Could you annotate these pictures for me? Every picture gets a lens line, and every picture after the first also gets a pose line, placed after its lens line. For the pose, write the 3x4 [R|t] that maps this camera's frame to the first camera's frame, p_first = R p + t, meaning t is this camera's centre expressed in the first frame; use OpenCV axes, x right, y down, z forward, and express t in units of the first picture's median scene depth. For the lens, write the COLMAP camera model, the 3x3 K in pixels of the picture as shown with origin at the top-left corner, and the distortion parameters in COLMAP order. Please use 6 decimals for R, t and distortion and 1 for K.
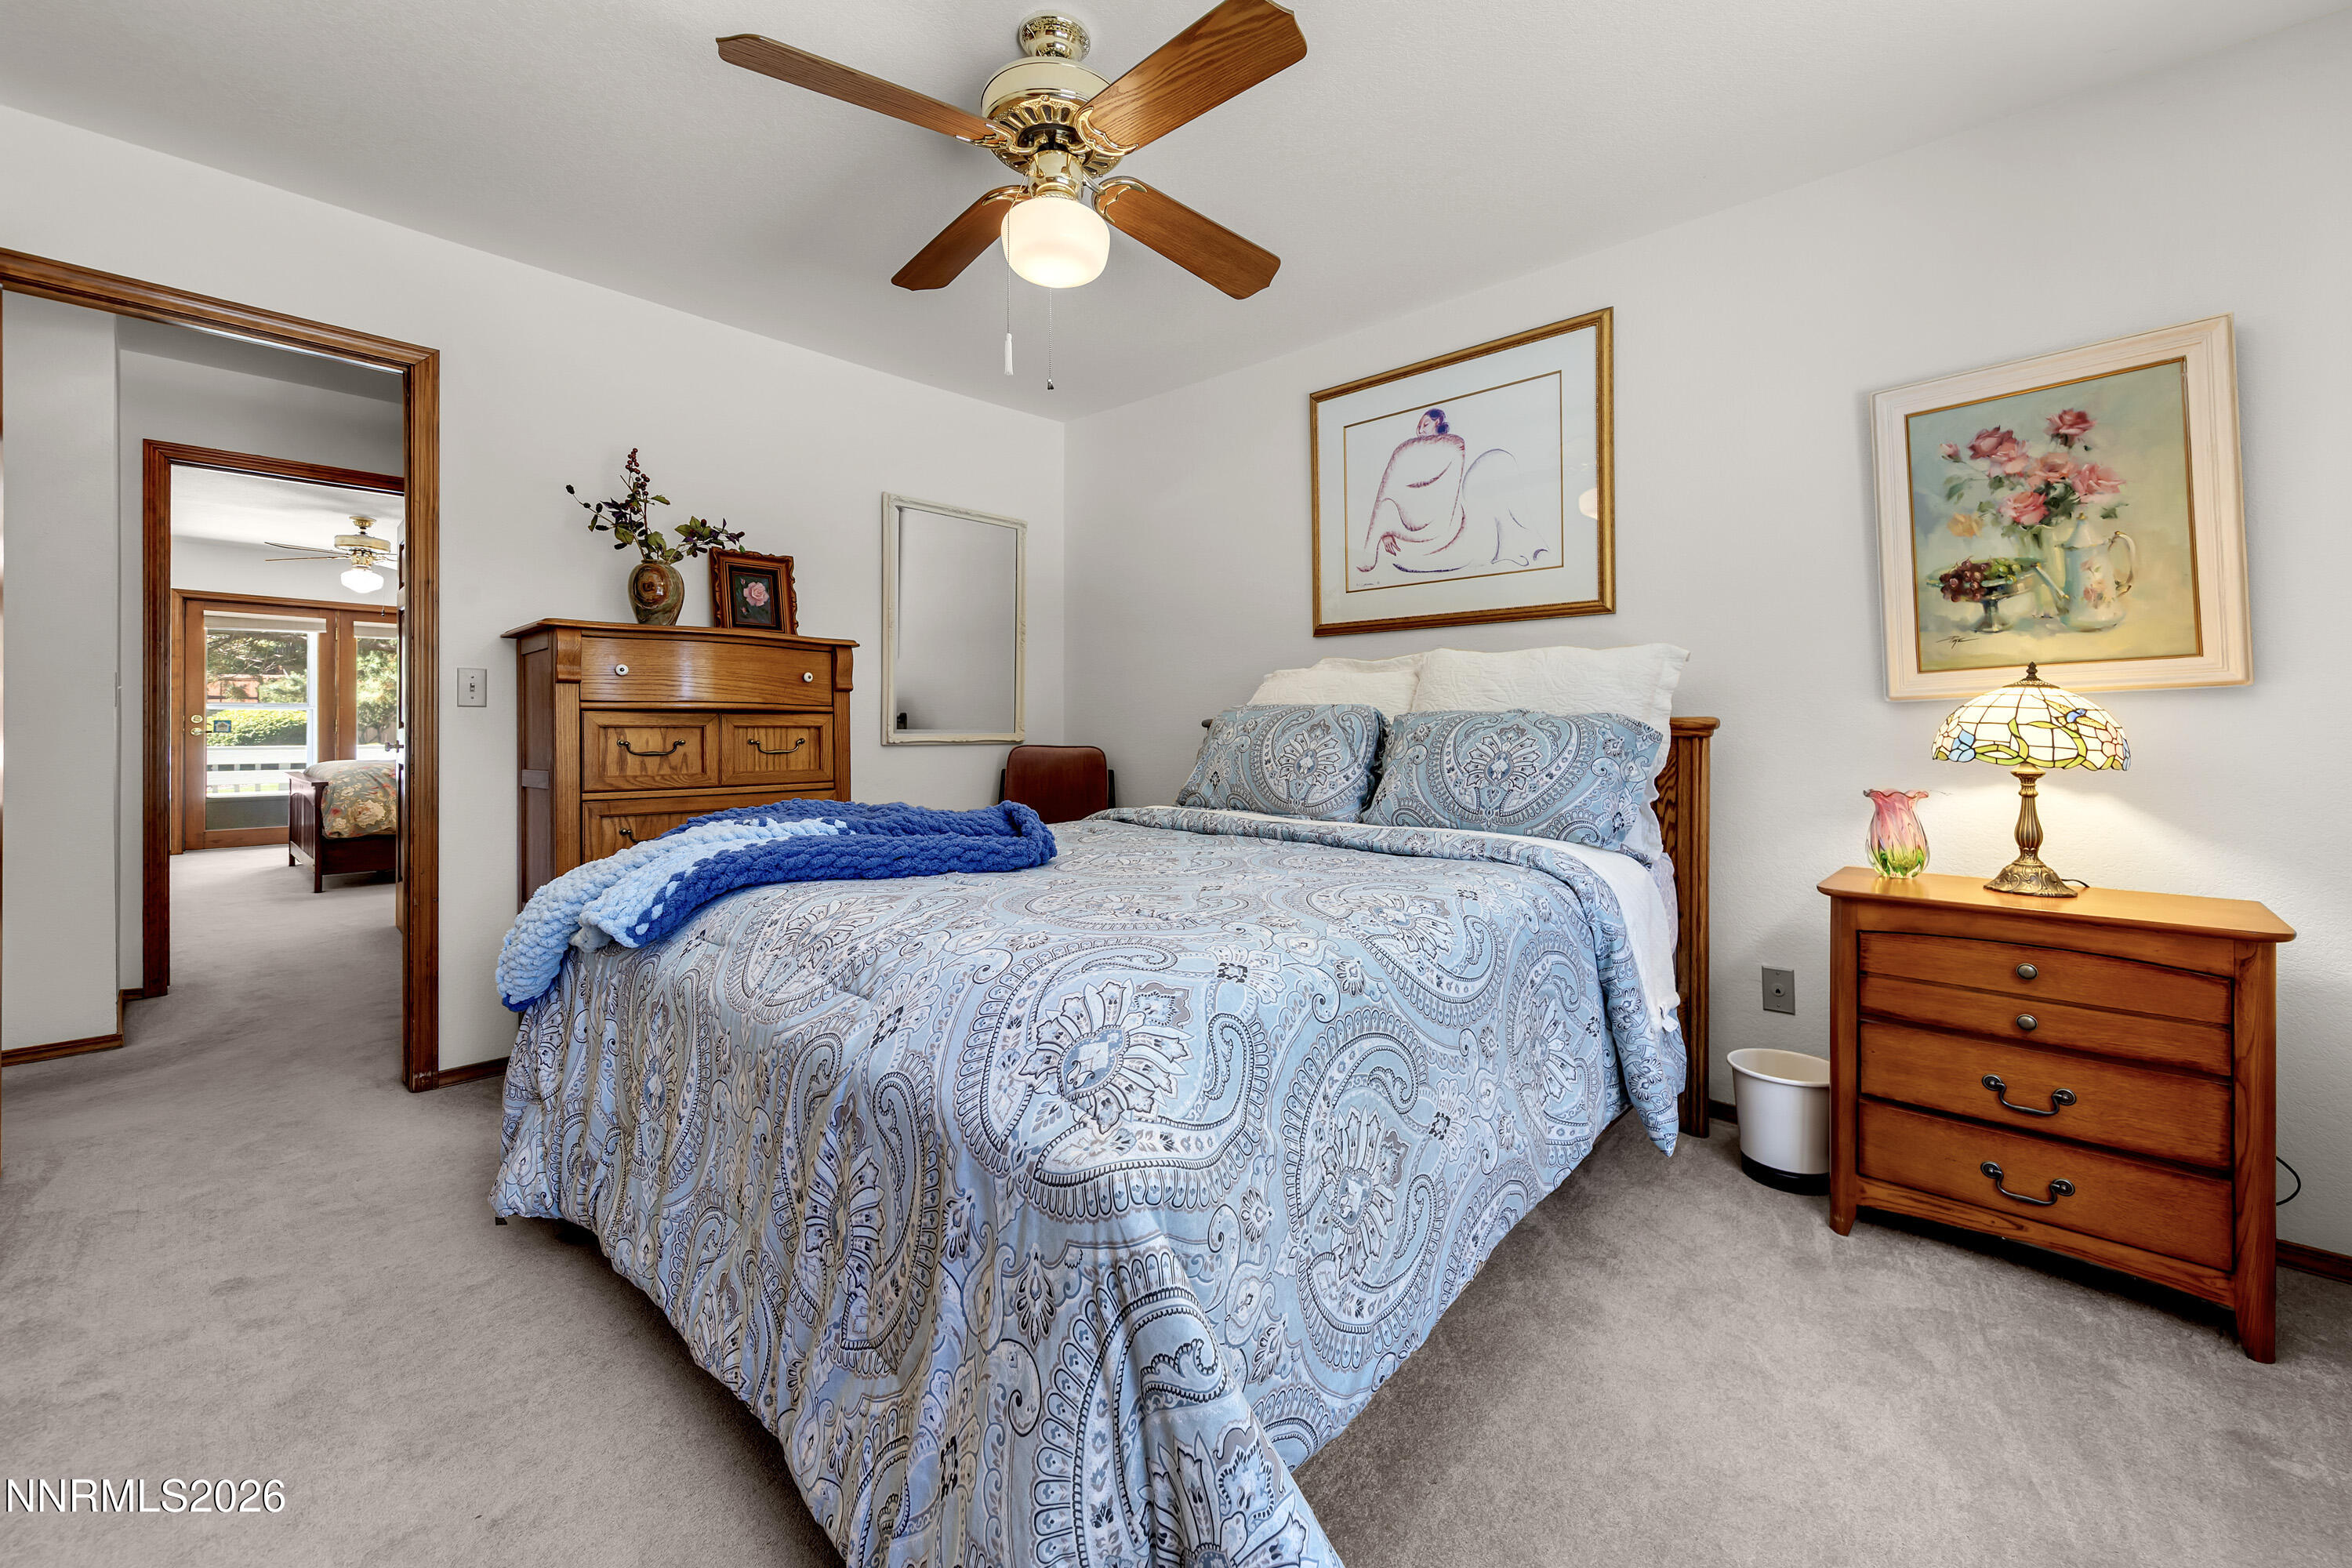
lens RADIAL K [[946.1, 0, 1175.7], [0, 946.1, 731.2], [0, 0, 1]] dist [0.001458, 0.000124]
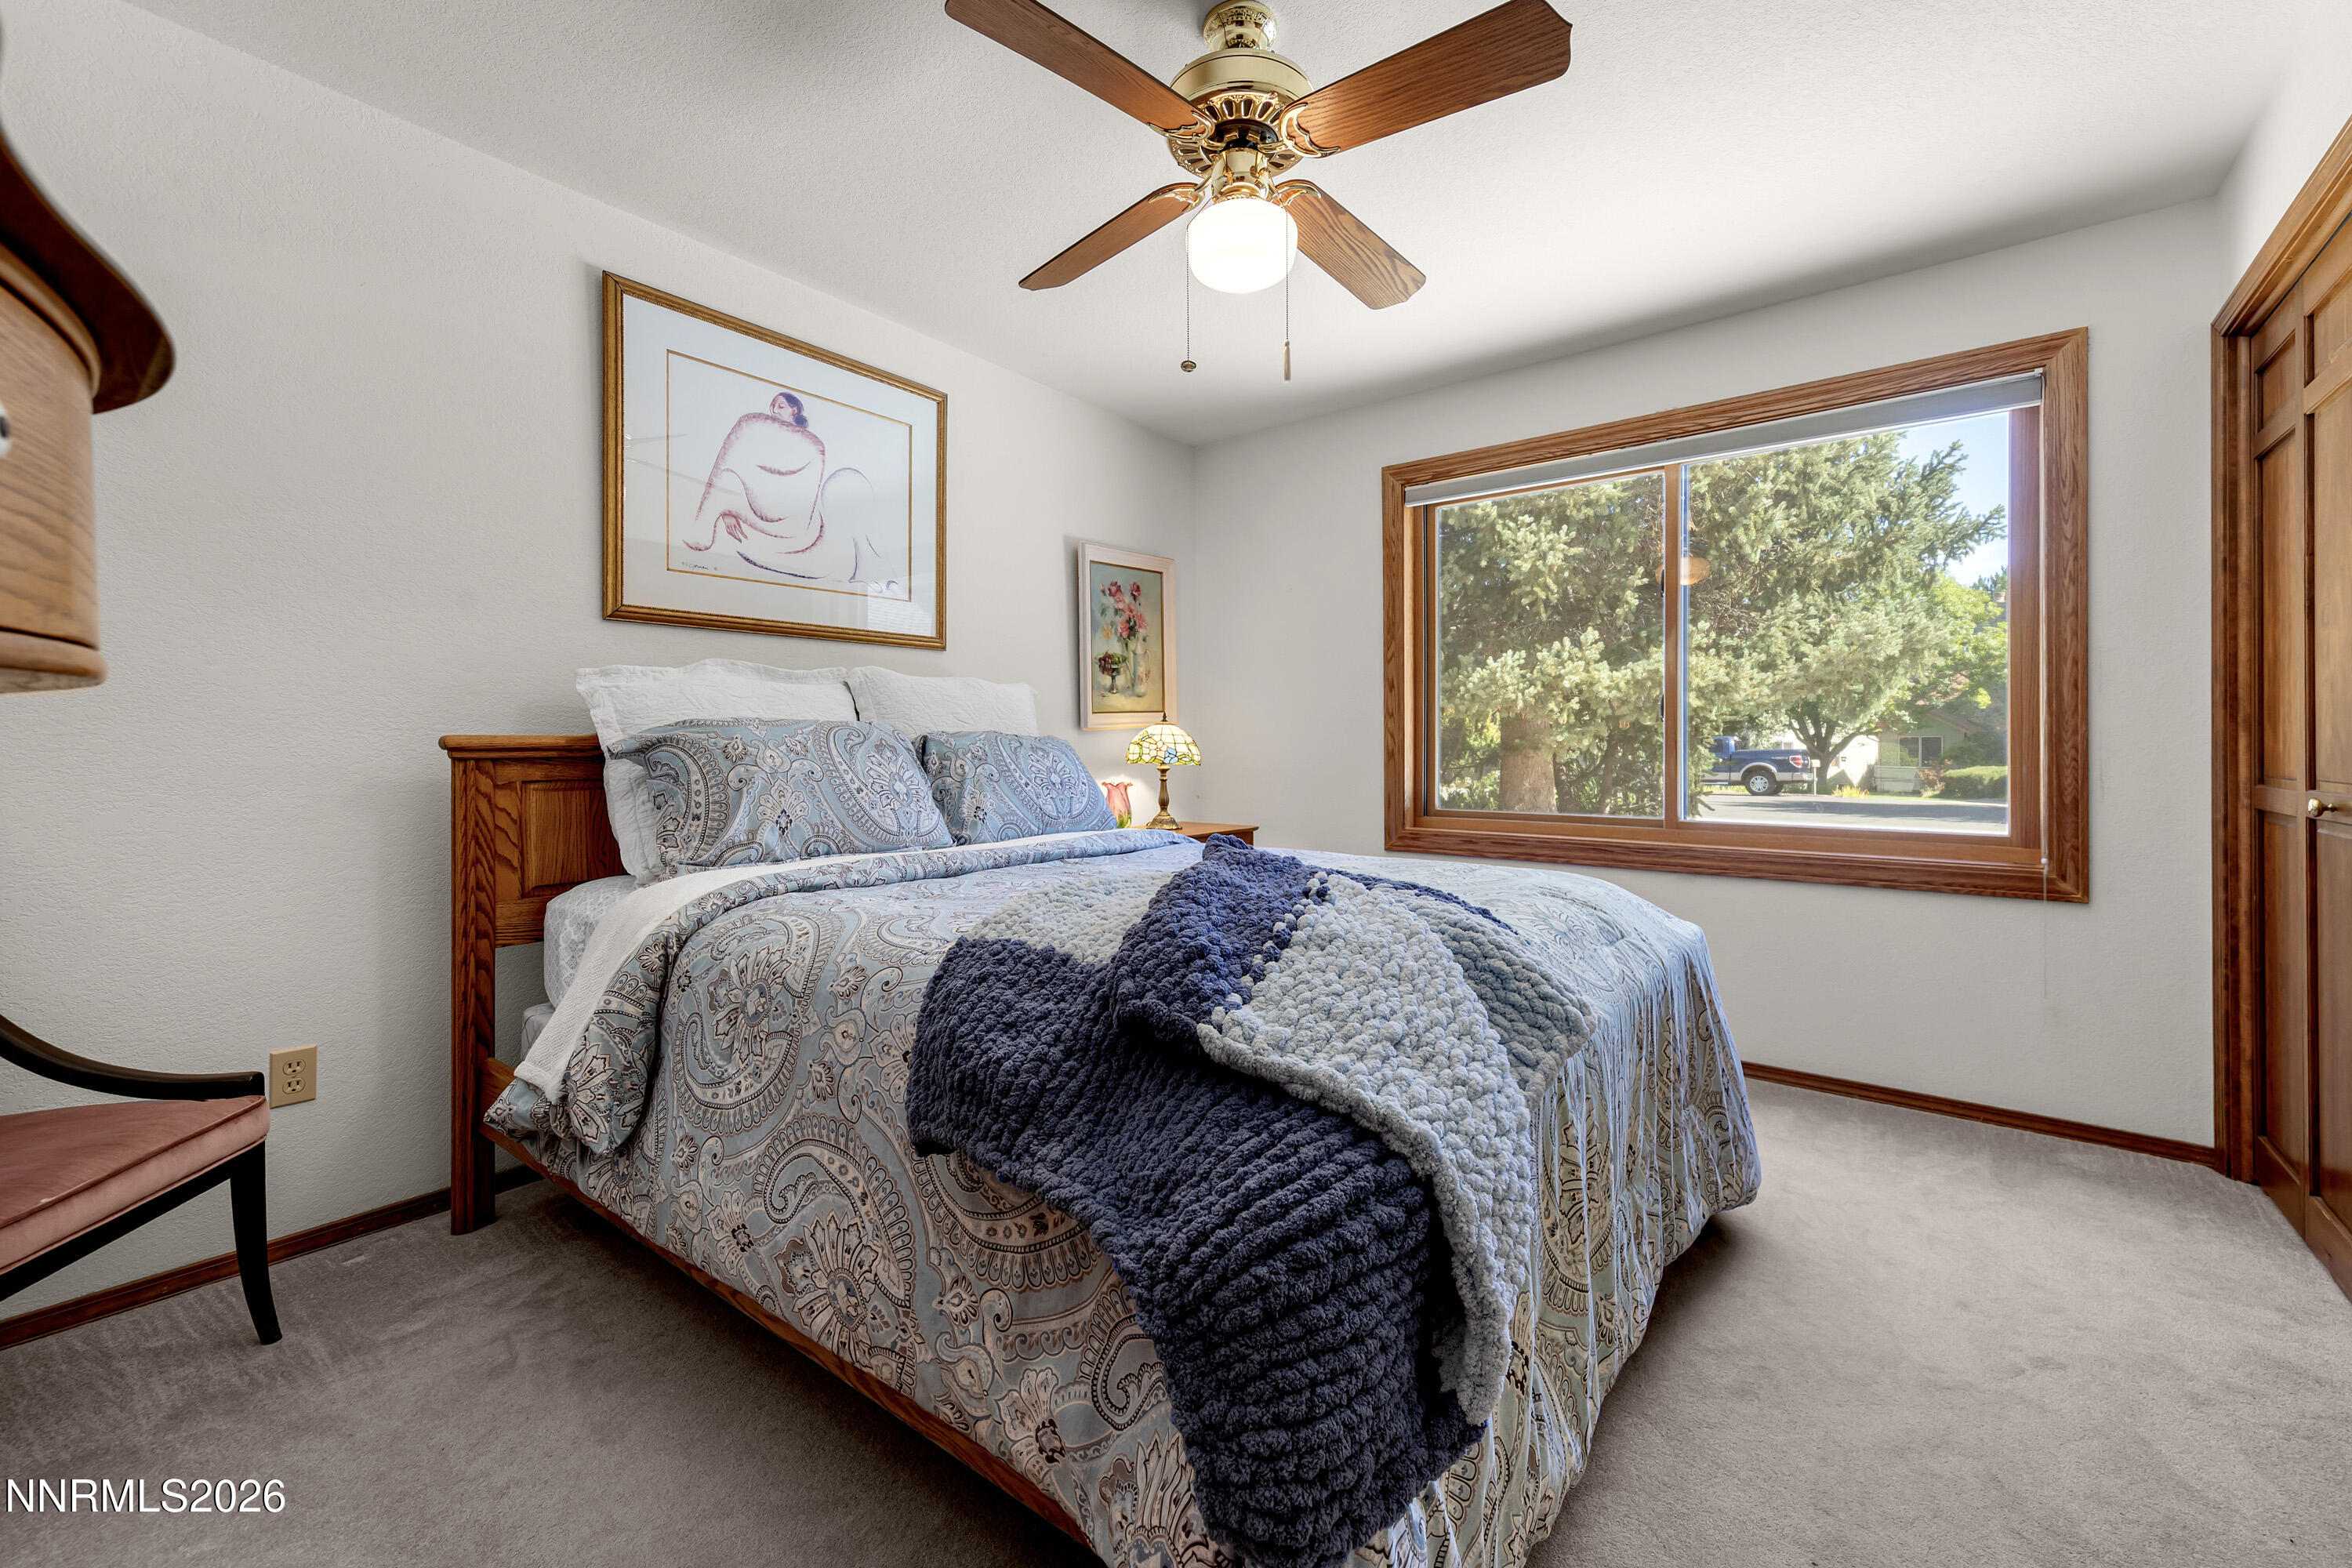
lens RADIAL K [[942.2, 0, 1204.0], [0, 942.2, 750.7], [0, 0, 1]] dist [0.007495, -0.000072]
pose [[-0.100358, -0.011184, 0.994889, -0.930267], [0.001952, 0.999933, 0.011438, -0.013608], [-0.994949, 0.003090, -0.100330, 0.975309]]
